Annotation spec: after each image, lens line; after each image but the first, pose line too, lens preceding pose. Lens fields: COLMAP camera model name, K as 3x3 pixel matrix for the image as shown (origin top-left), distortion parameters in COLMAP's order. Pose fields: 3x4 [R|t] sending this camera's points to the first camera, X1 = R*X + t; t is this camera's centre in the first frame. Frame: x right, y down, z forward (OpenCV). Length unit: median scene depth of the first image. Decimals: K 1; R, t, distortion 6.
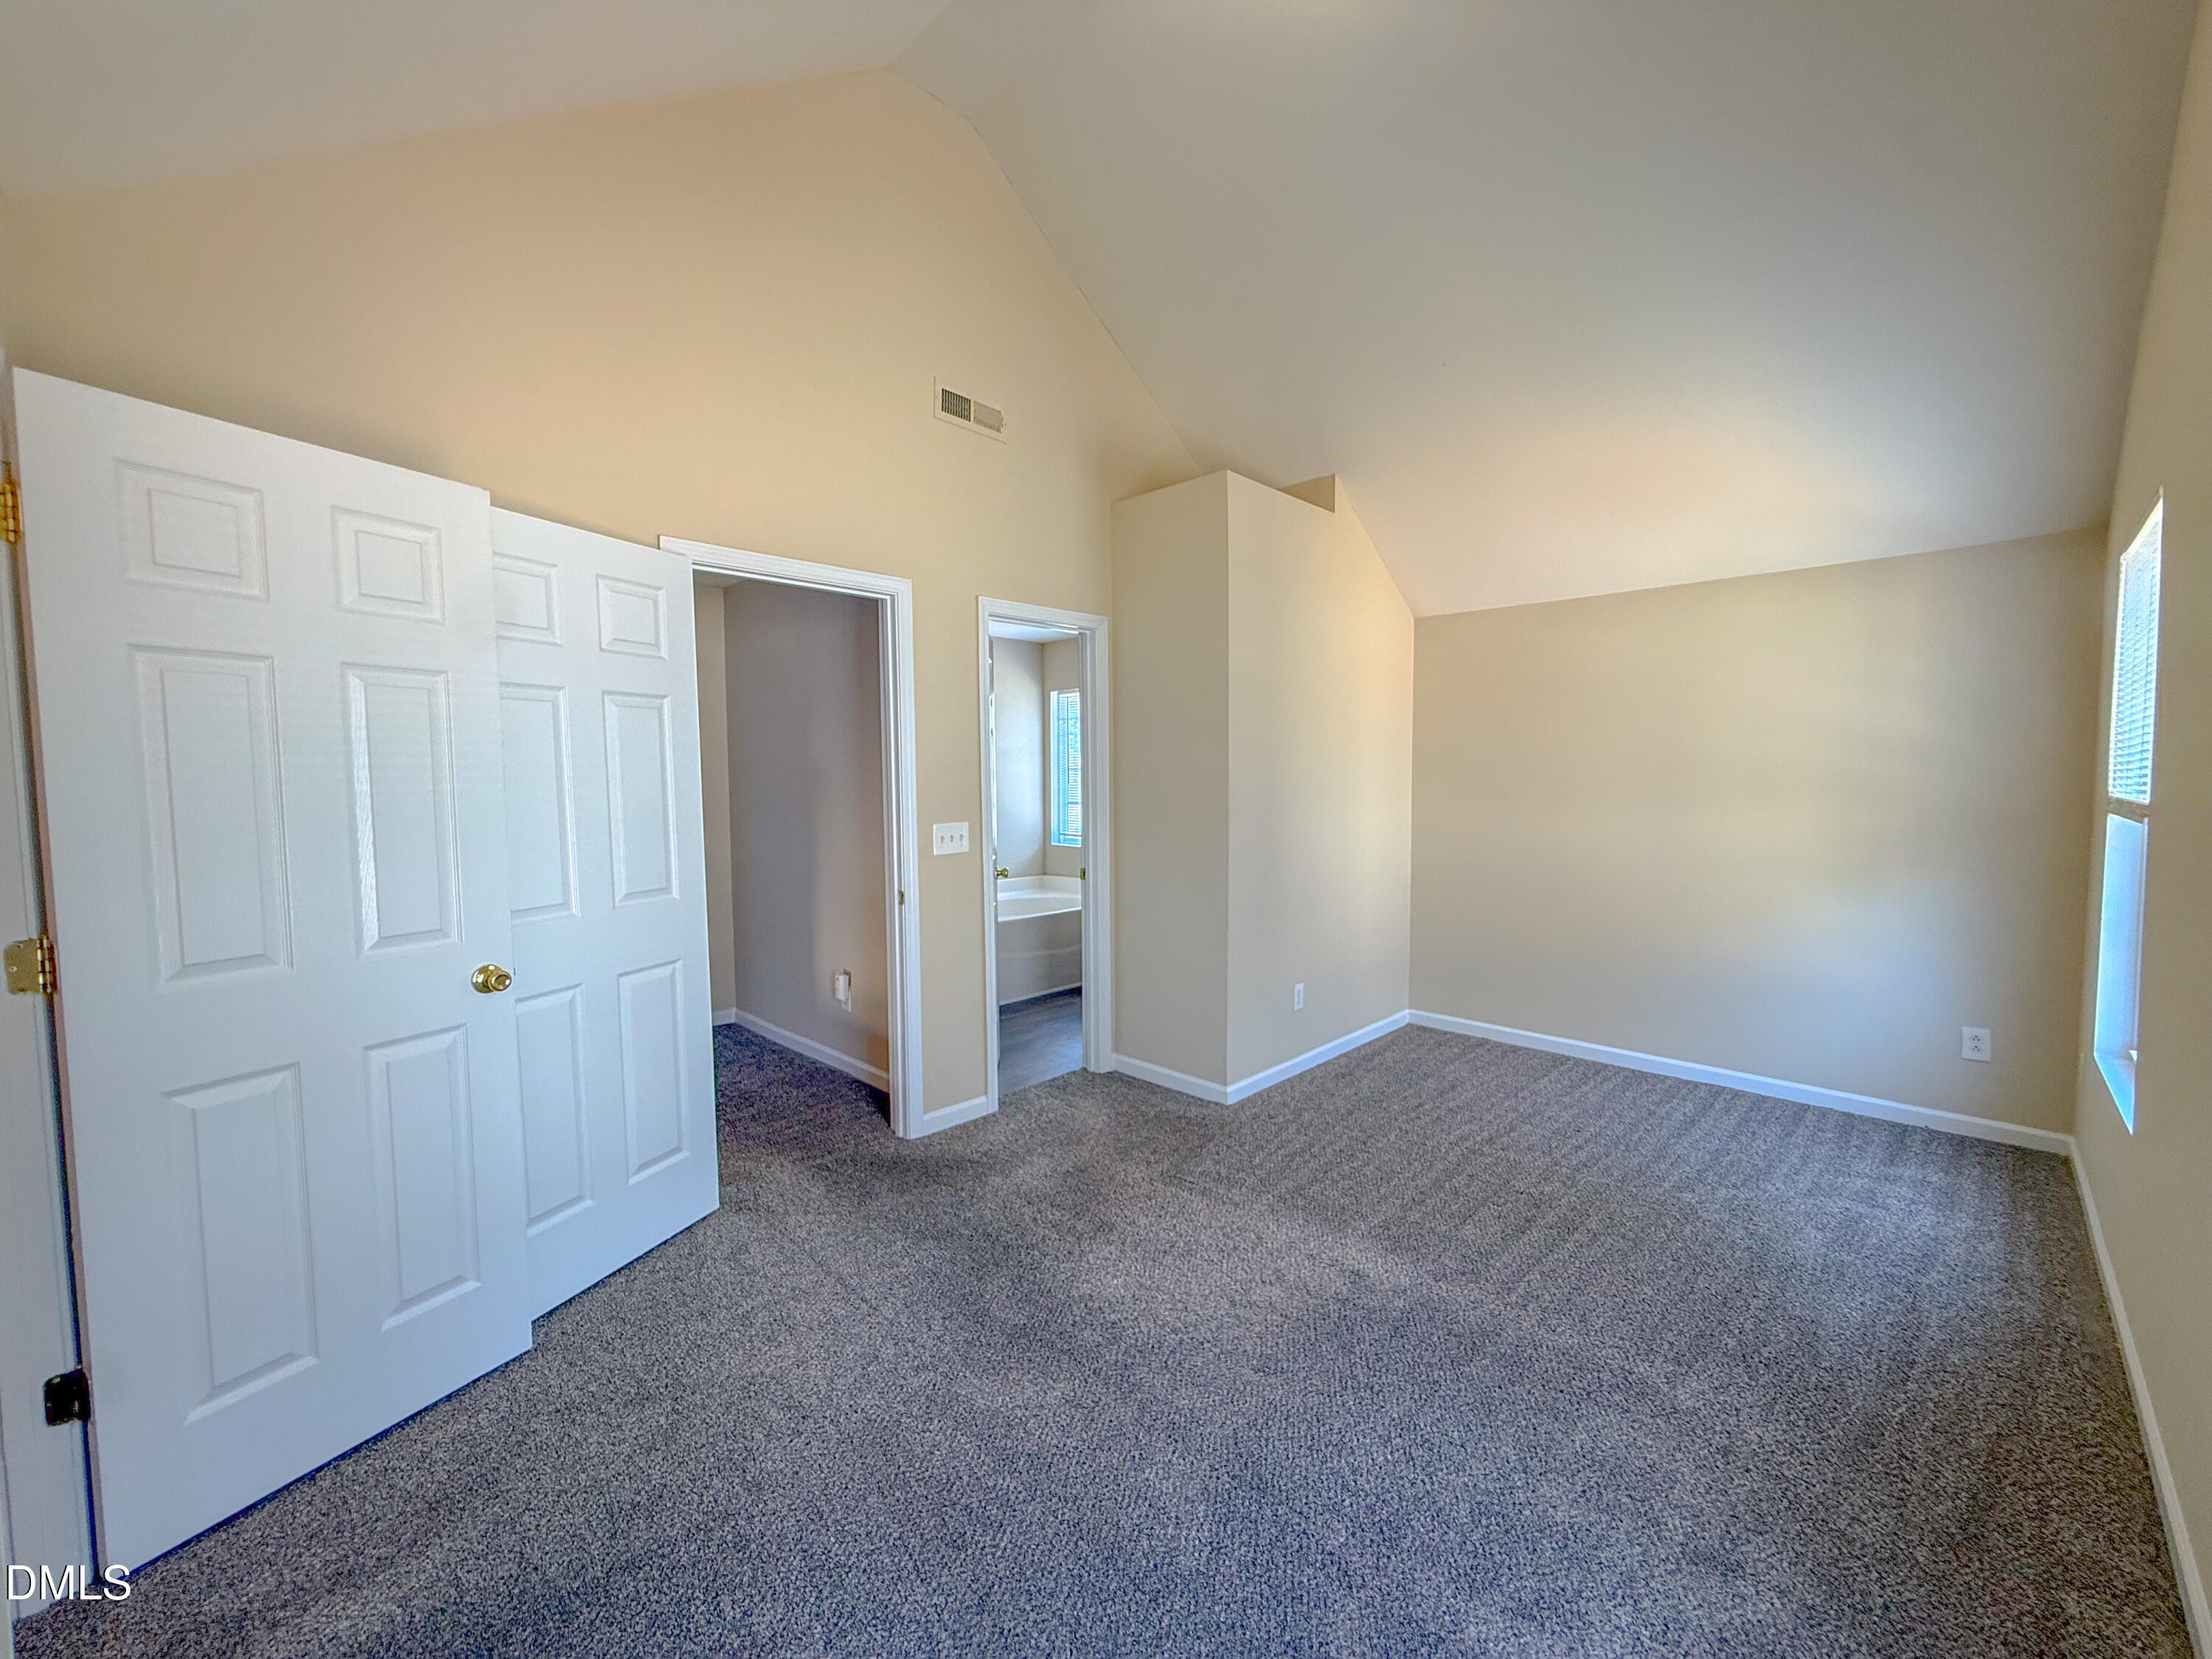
lens RADIAL K [[878.6, 0, 1108.9], [0, 878.6, 822.3], [0, 0, 1]] dist [-0.000544, -0.000028]
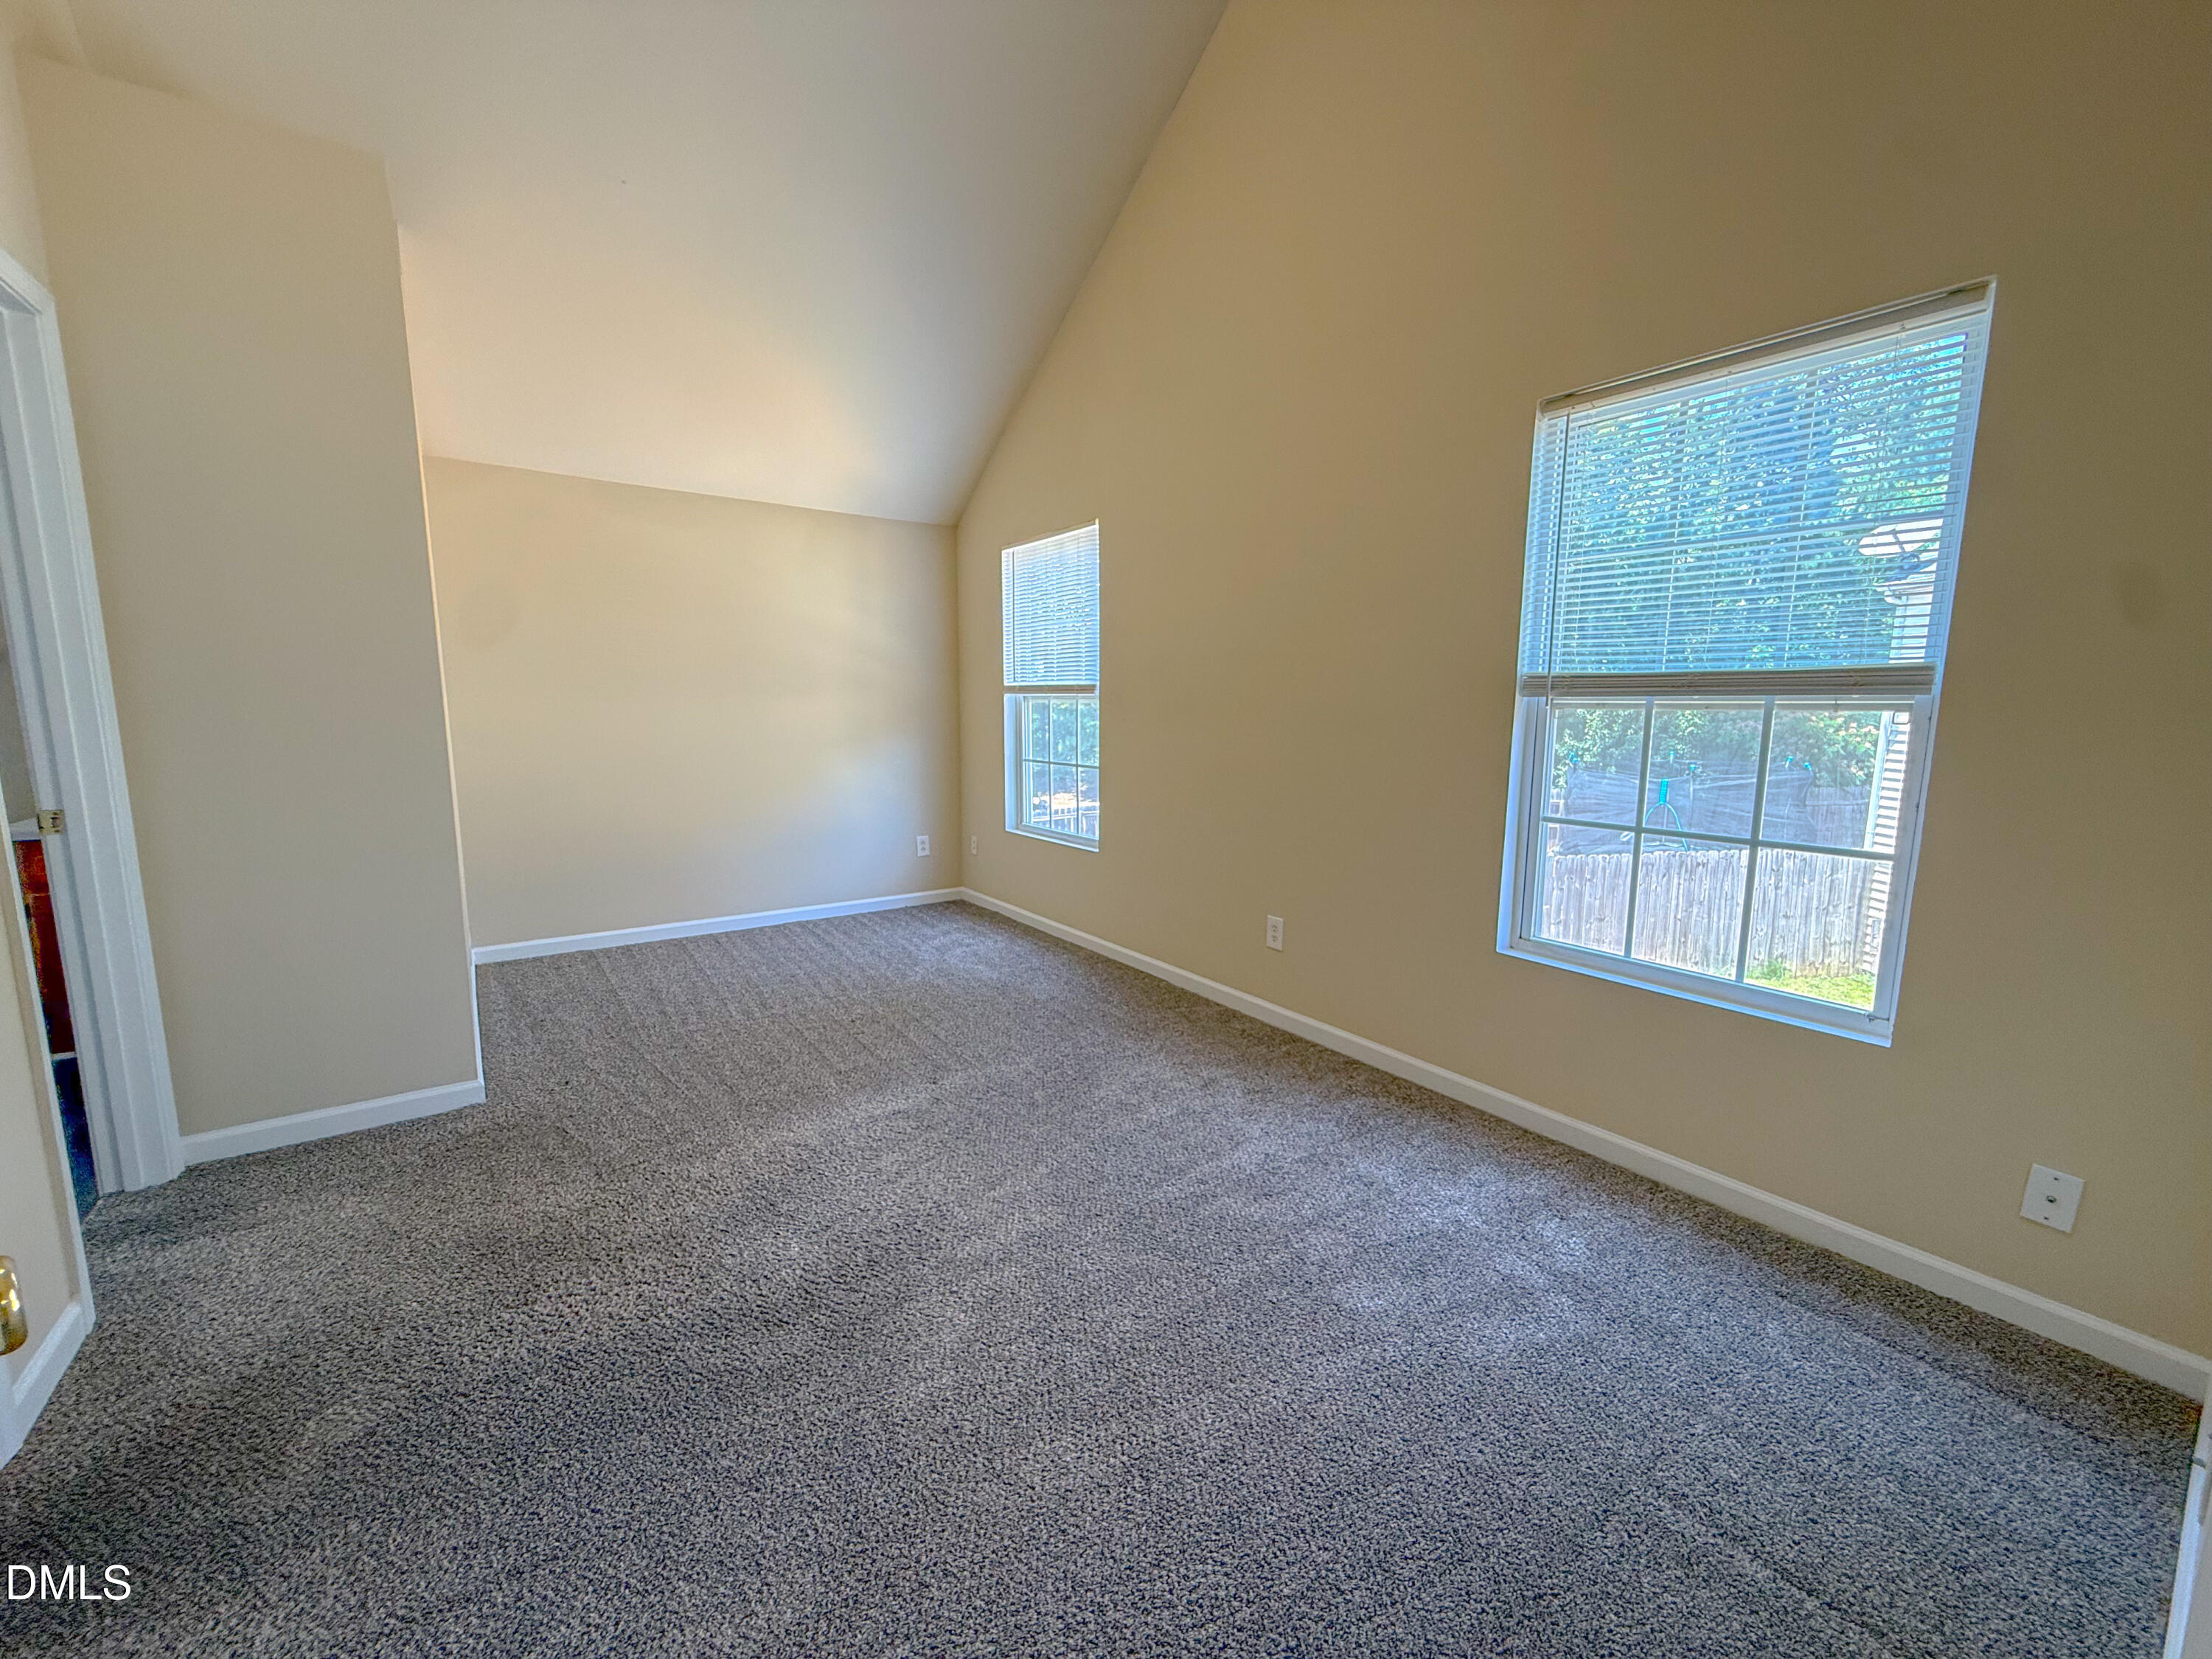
lens RADIAL K [[877.7, 0, 1089.3], [0, 877.7, 822.2], [0, 0, 1]] dist [0.000110, -0.000096]
pose [[0.182661, -0.128519, 0.974740, -0.494039], [0.043946, 0.991496, 0.122493, 0.029793], [-0.982193, 0.020461, 0.186756, 0.410058]]
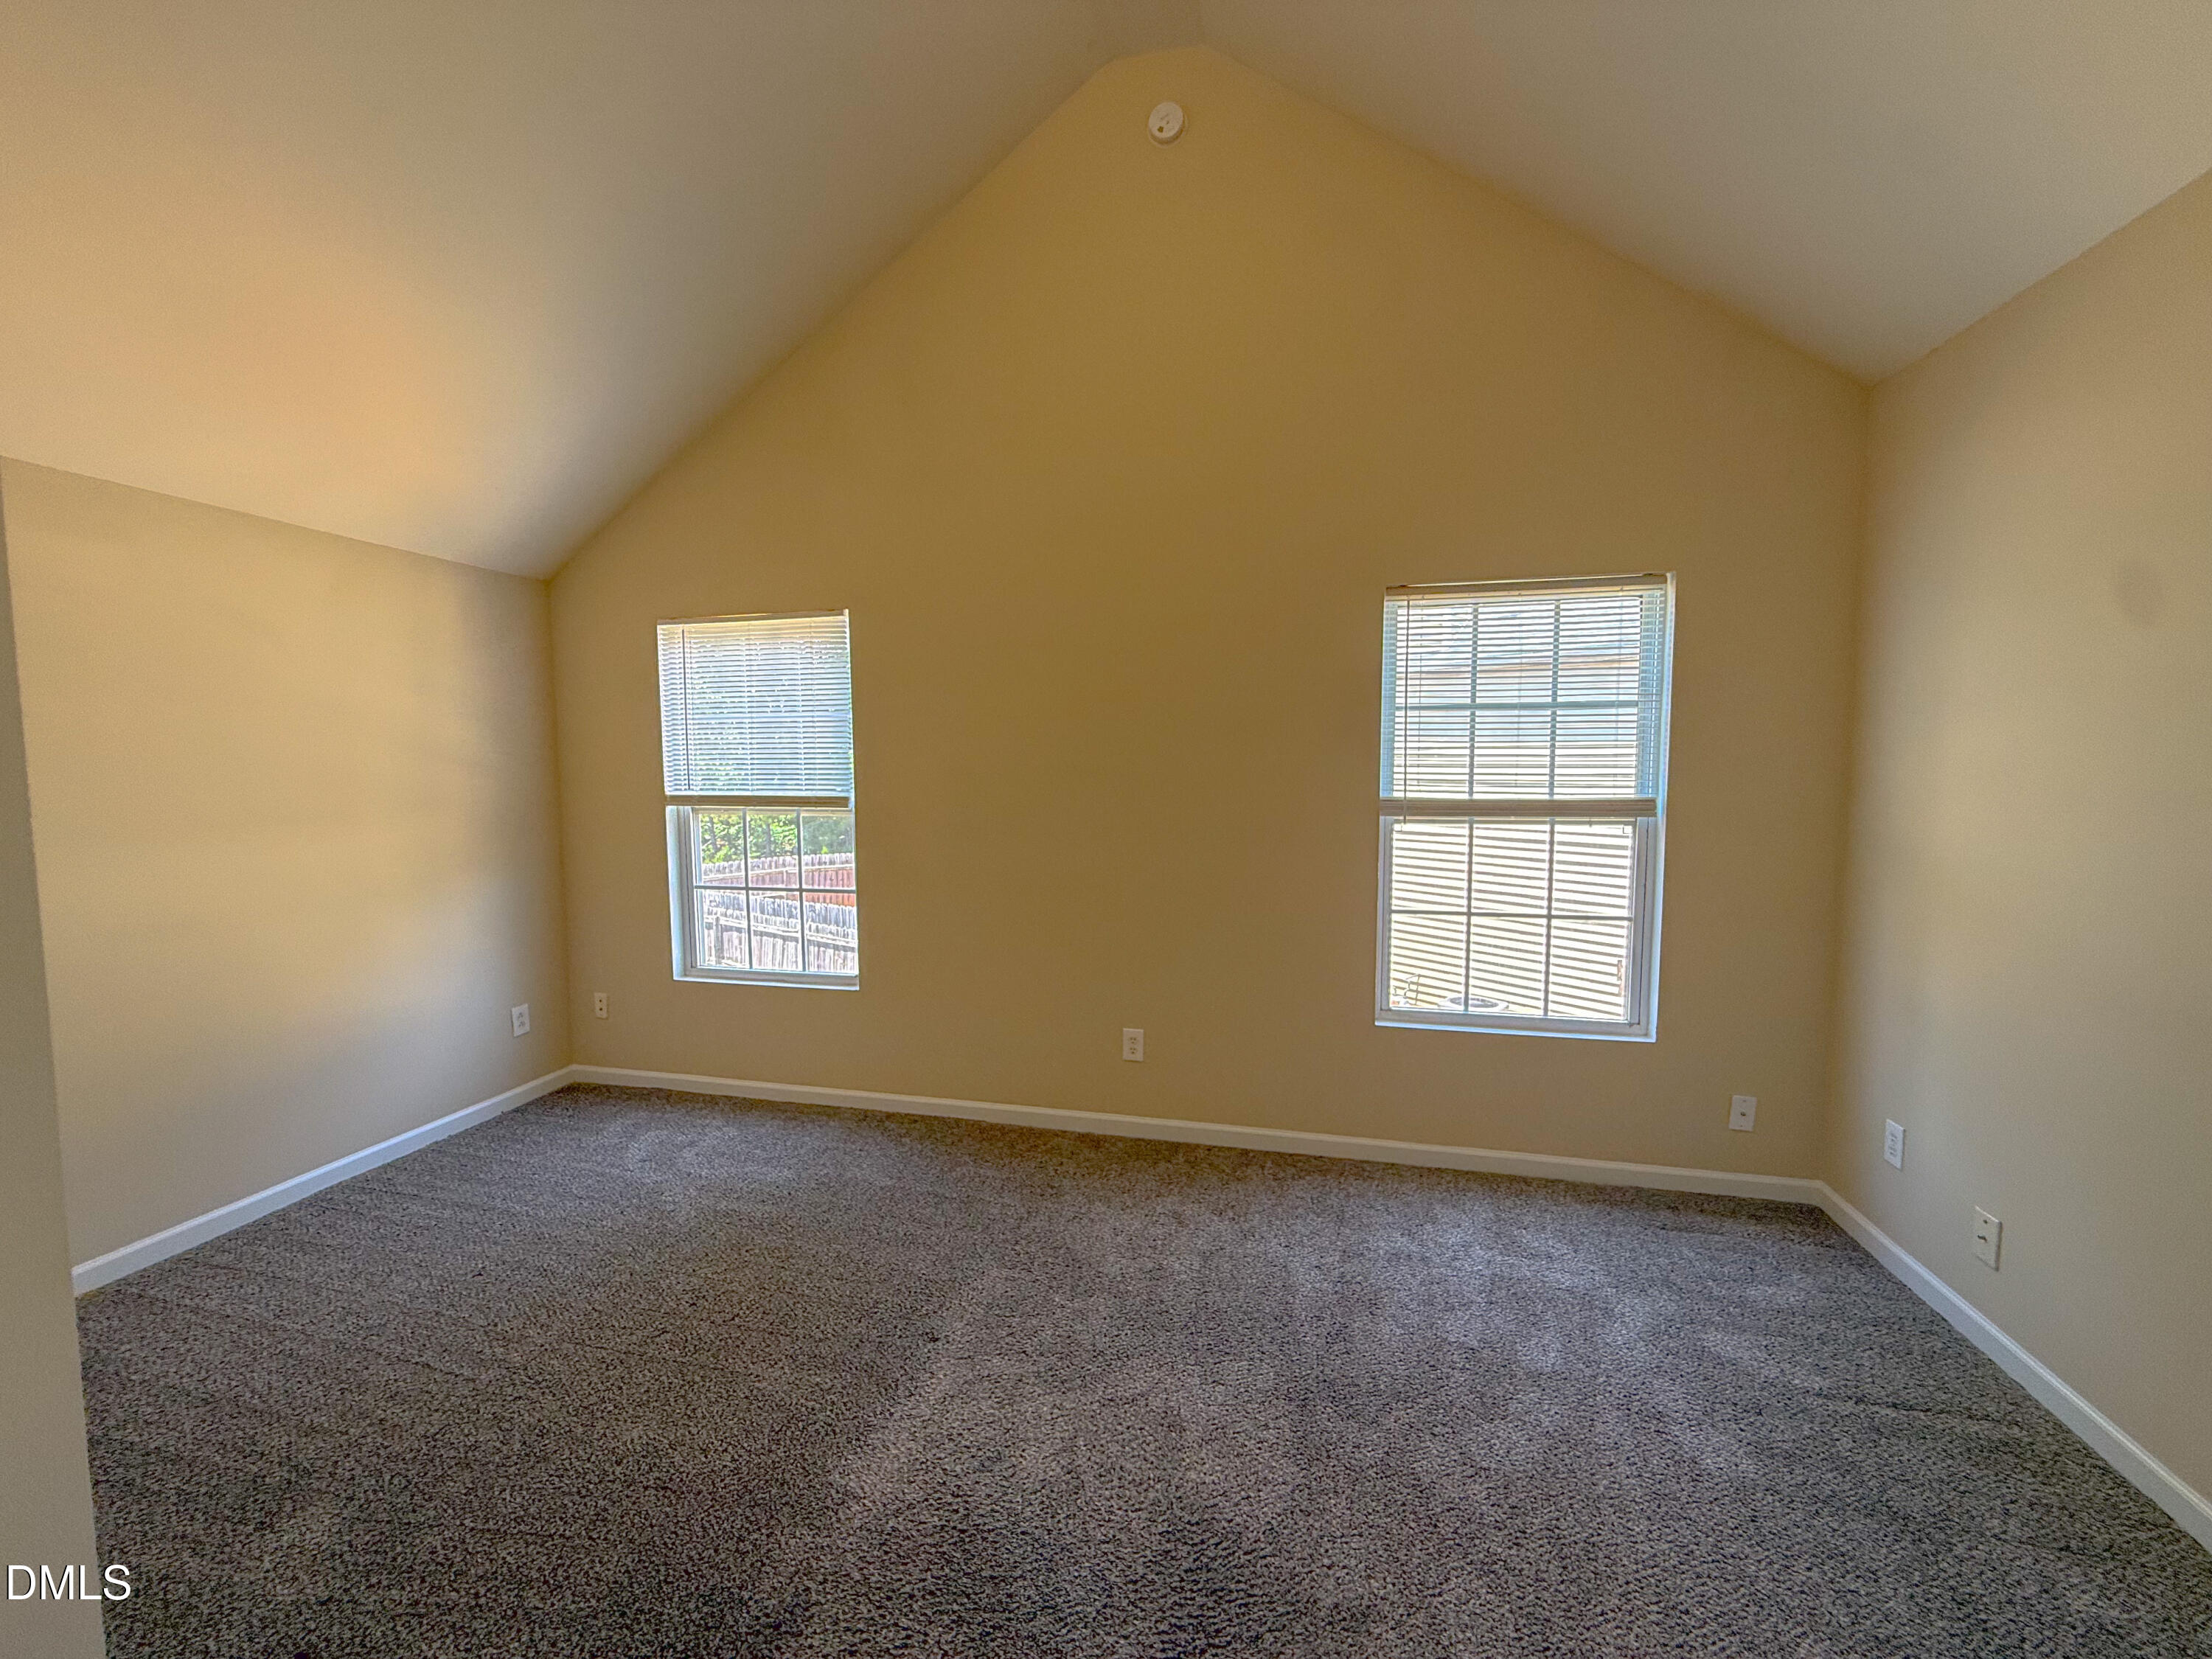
lens RADIAL K [[877.7, 0, 1089.3], [0, 877.7, 822.2], [0, 0, 1]] dist [0.000110, -0.000096]
pose [[-0.502974, -0.047120, 0.863016, -0.332443], [0.051914, 0.995063, 0.084585, -0.055698], [-0.862741, 0.087347, -0.498045, 0.910962]]
